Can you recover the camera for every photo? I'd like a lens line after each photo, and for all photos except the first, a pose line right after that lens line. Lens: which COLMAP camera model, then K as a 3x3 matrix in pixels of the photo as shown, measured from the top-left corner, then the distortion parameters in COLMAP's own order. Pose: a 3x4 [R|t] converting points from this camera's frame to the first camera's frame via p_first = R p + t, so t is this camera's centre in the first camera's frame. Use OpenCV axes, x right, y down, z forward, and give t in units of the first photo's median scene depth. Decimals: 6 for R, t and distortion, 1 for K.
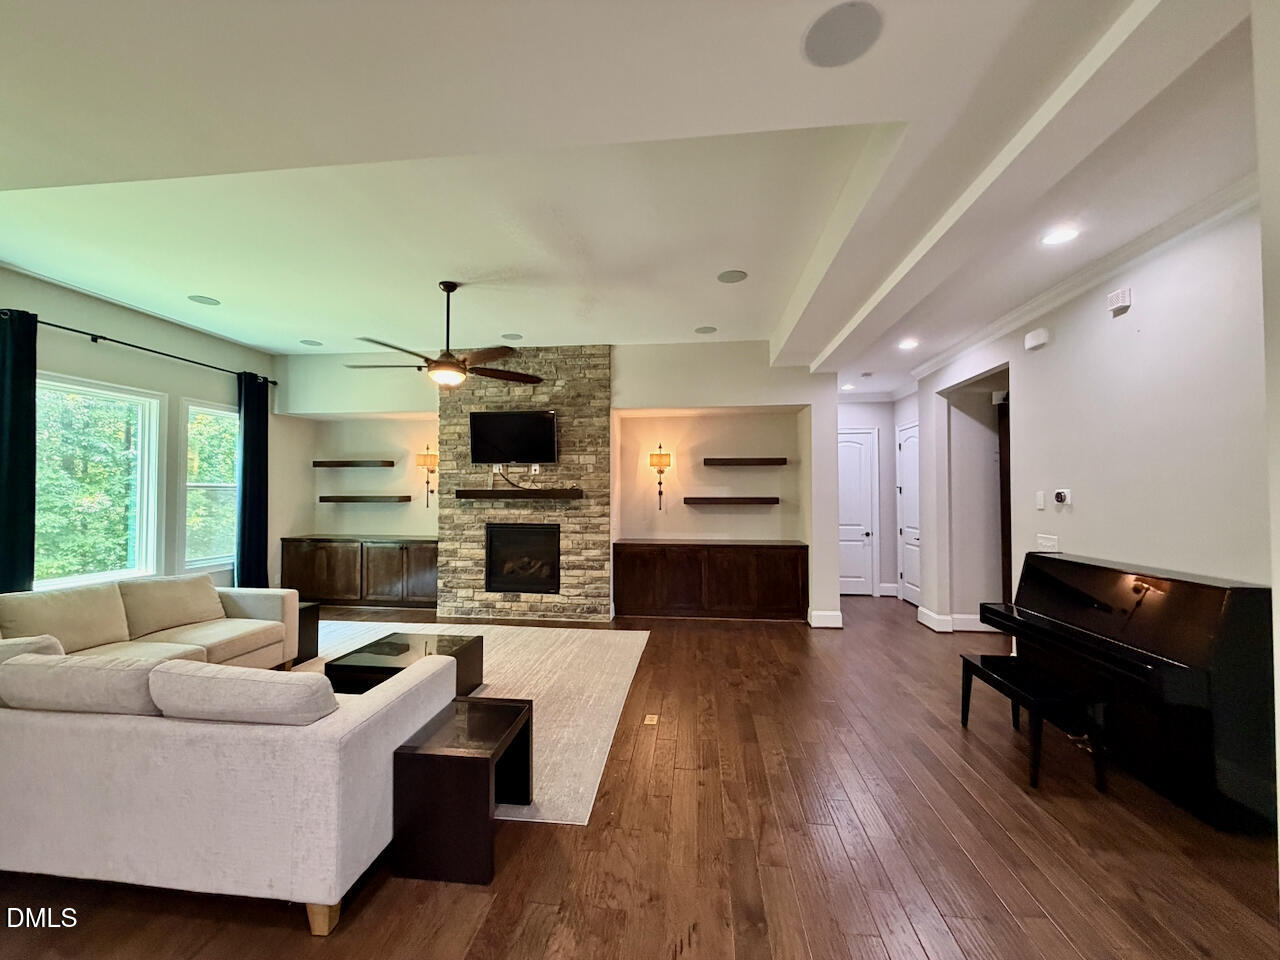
lens RADIAL K [[511.5, 0, 638.4], [0, 511.5, 480.3], [0, 0, 1]] dist [0.001430, -0.000432]
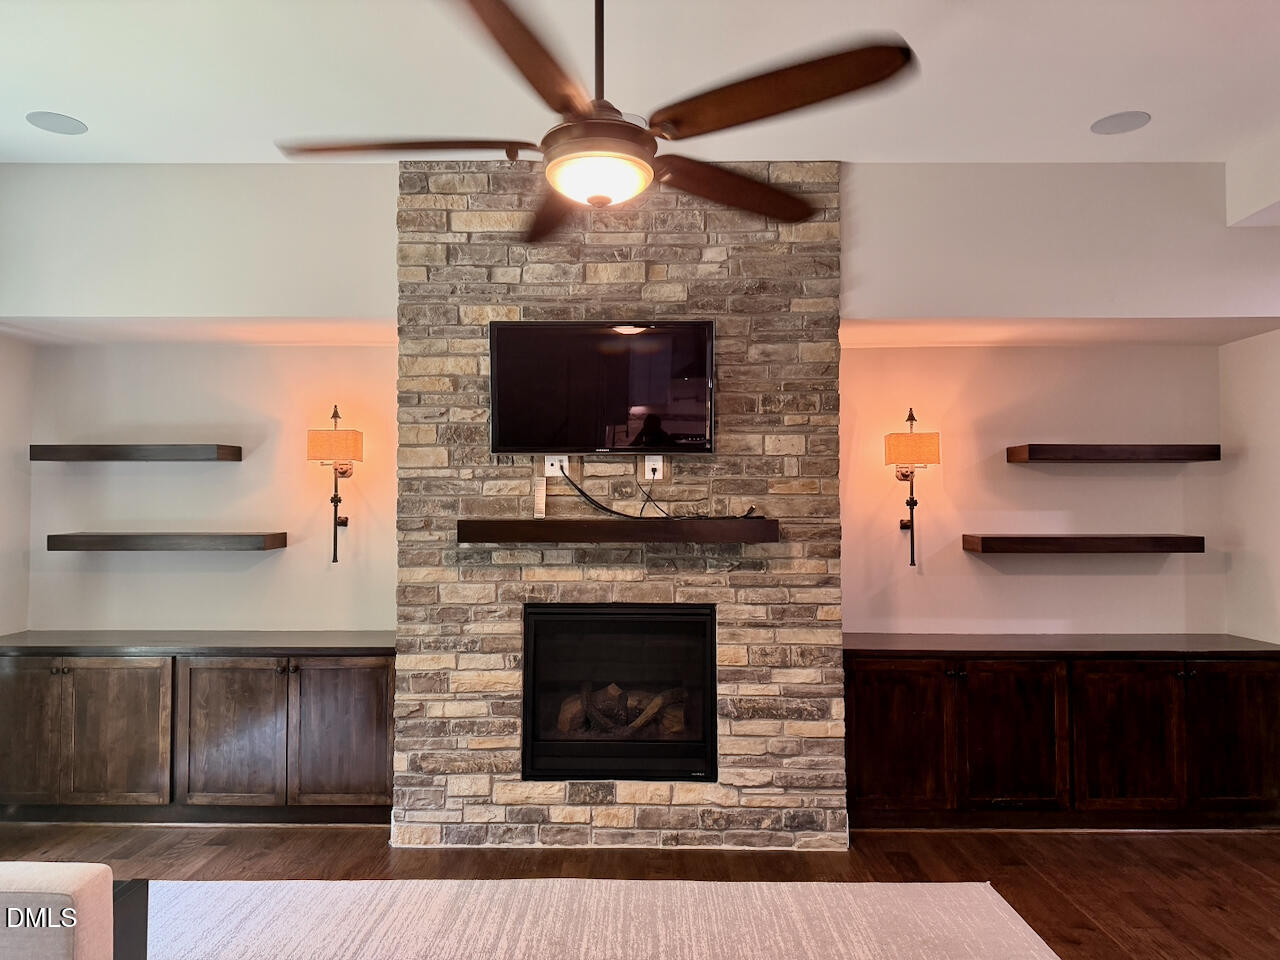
lens RADIAL K [[903.5, 0, 640.7], [0, 903.5, 477.0], [0, 0, 1]] dist [0.053122, -0.055366]
pose [[0.994387, 0.003713, 0.105735, -0.286419], [-0.001754, 0.999825, -0.018615, -0.001293], [-0.105785, 0.018325, 0.994220, 0.297379]]
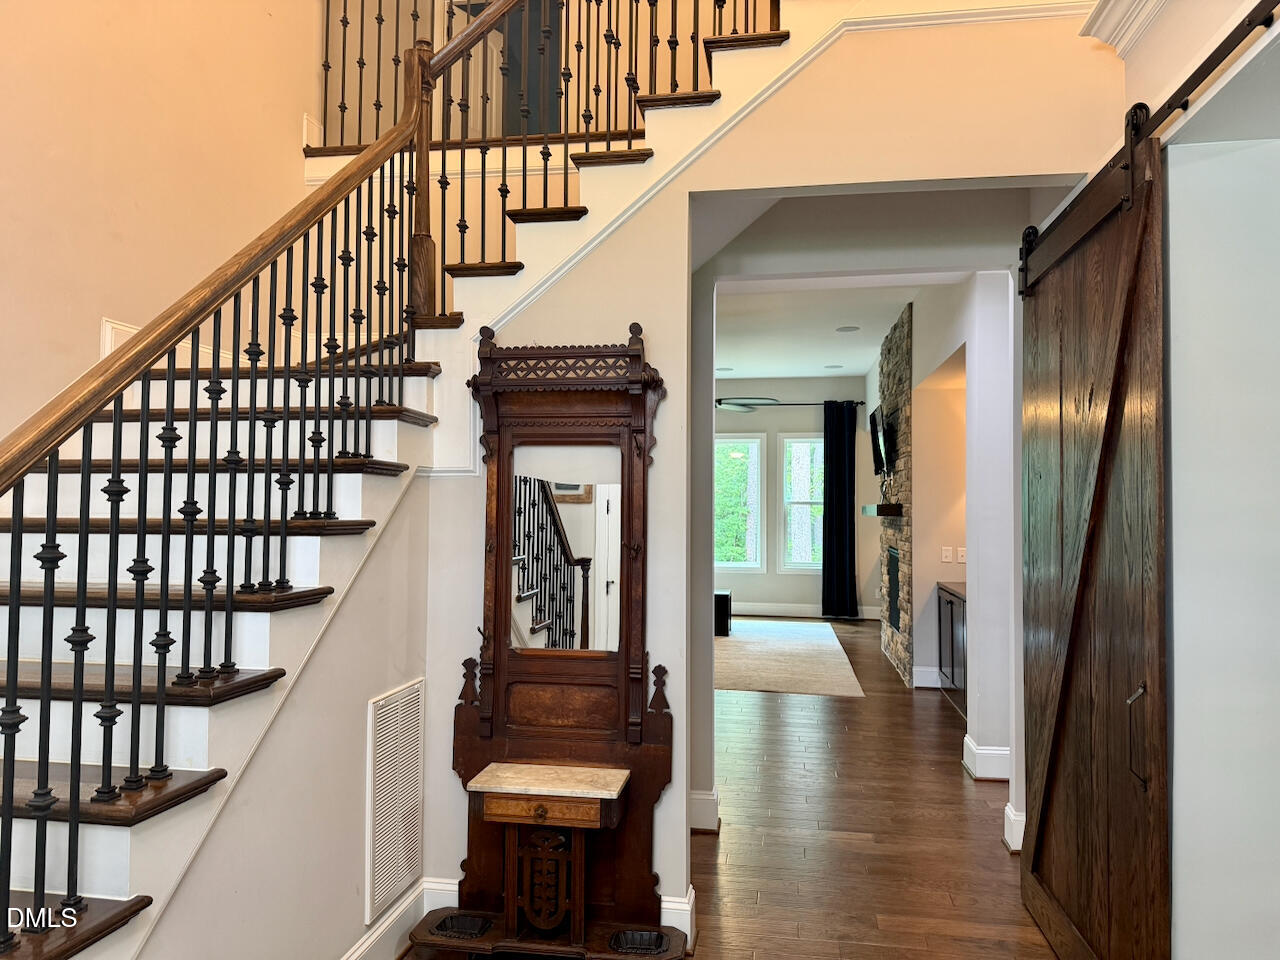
lens RADIAL K [[903.5, 0, 631.6], [0, 903.5, 482.7], [0, 0, 1]] dist [0.053122, -0.055366]
pose [[-0.051079, -0.026421, -0.998345, 1.229202], [0.020569, 0.999410, -0.027502, 0.013974], [0.998483, -0.021940, -0.050506, 0.664201]]
